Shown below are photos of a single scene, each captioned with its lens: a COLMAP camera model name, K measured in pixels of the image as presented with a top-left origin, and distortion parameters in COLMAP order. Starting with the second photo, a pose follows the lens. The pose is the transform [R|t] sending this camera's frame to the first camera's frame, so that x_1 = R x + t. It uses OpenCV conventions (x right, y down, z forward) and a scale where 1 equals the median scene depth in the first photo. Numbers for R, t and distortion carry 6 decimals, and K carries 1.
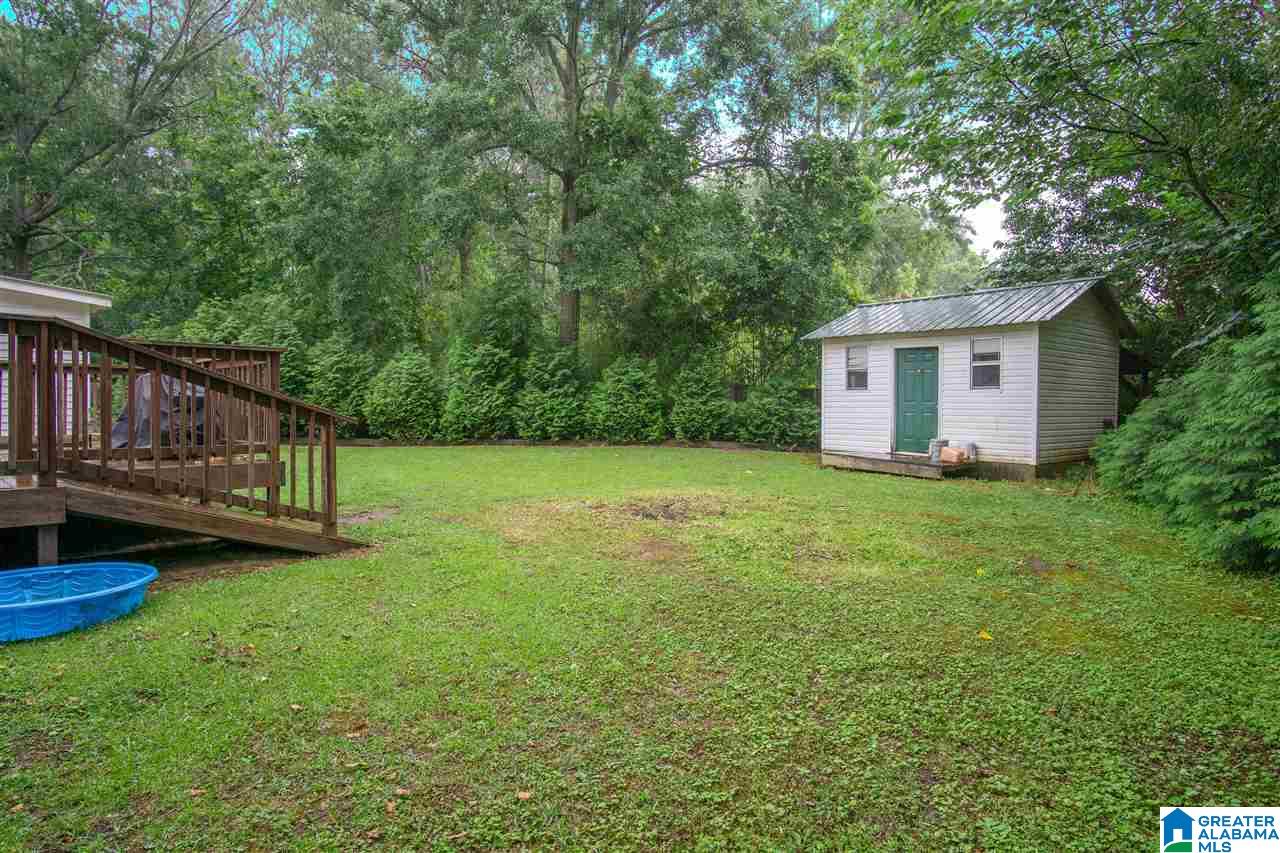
lens RADIAL K [[723.3, 0, 641.4], [0, 723.3, 406.1], [0, 0, 1]] dist [-0.001911, -0.001195]
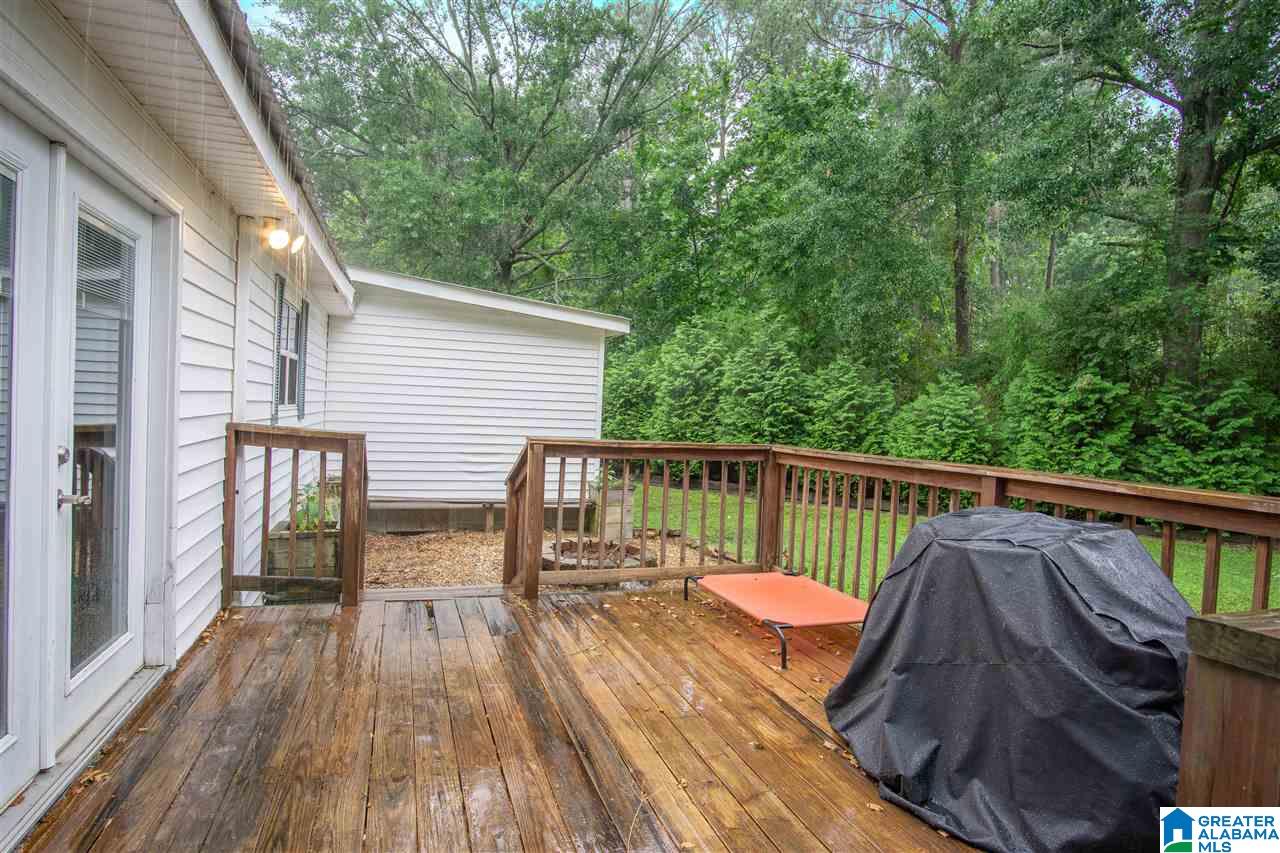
lens RADIAL K [[723.3, 0, 641.4], [0, 723.3, 406.1], [0, 0, 1]] dist [-0.001911, -0.001195]
pose [[0.881088, 0.025666, -0.472256, -0.255480], [-0.032973, 0.999430, -0.007201, -0.038590], [0.471802, 0.021916, 0.881432, 0.238885]]
